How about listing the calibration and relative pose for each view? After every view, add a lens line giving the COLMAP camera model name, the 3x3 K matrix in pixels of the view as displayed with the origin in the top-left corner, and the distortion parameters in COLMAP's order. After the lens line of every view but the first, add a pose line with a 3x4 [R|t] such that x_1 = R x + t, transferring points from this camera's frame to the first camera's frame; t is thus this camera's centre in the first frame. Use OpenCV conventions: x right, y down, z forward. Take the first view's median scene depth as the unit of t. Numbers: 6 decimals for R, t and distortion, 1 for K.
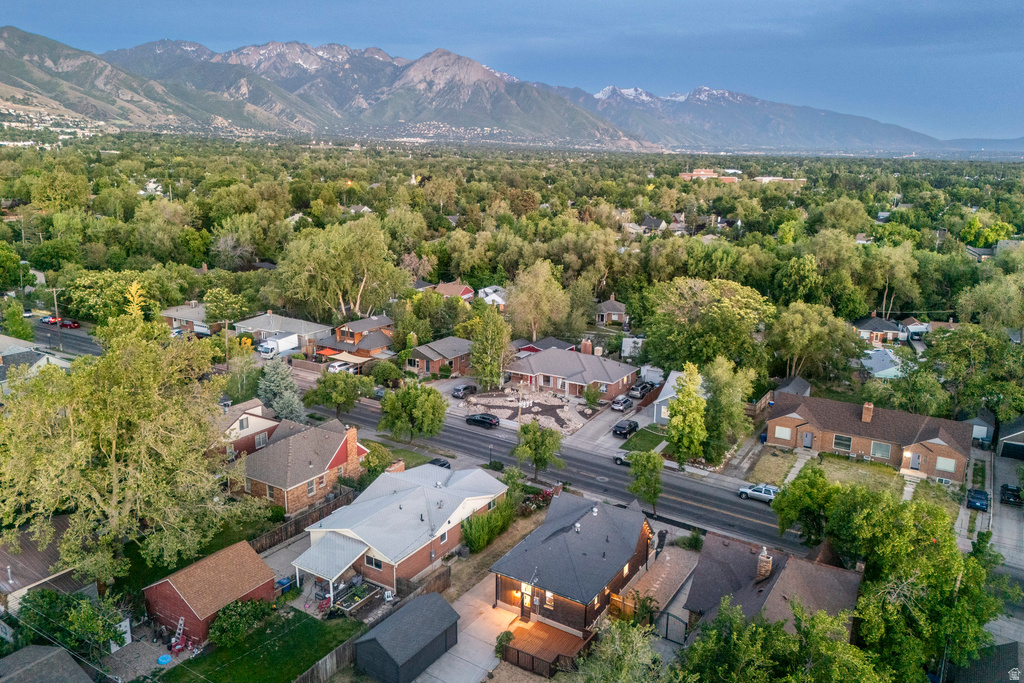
lens RADIAL K [[746.4, 0, 514.9], [0, 746.4, 340.5], [0, 0, 1]] dist [0.119012, -0.120555]
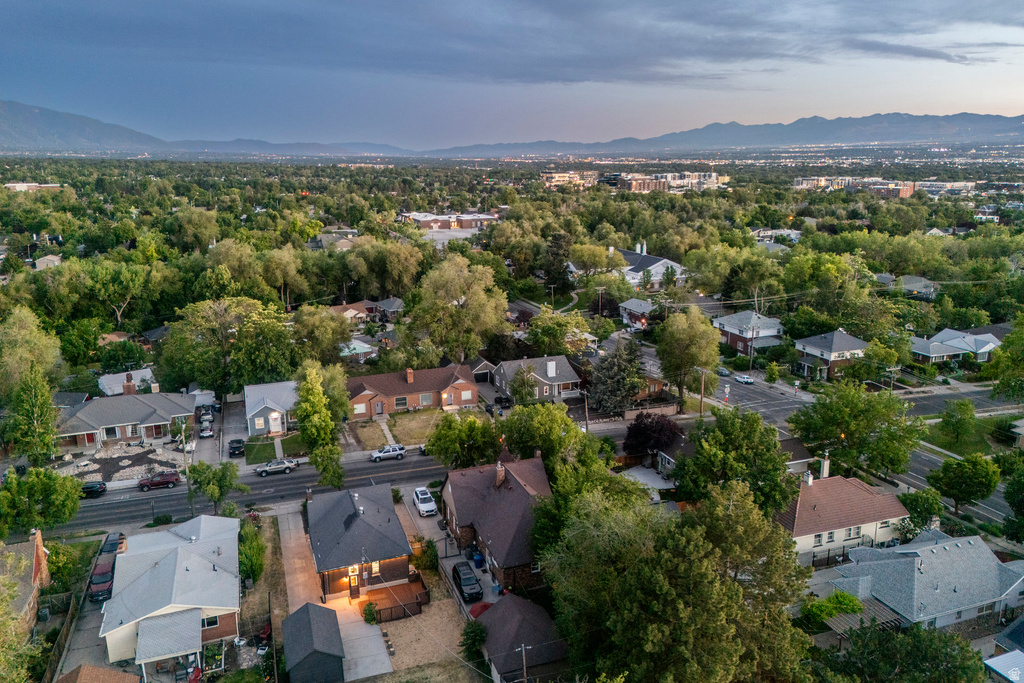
lens RADIAL K [[746.4, 0, 514.9], [0, 746.4, 340.5], [0, 0, 1]] dist [0.119012, -0.120555]
pose [[0.608931, -0.204466, 0.766418, -0.420576], [0.203950, 0.974081, 0.097825, -0.057173], [-0.766555, 0.096742, 0.634849, 0.005278]]
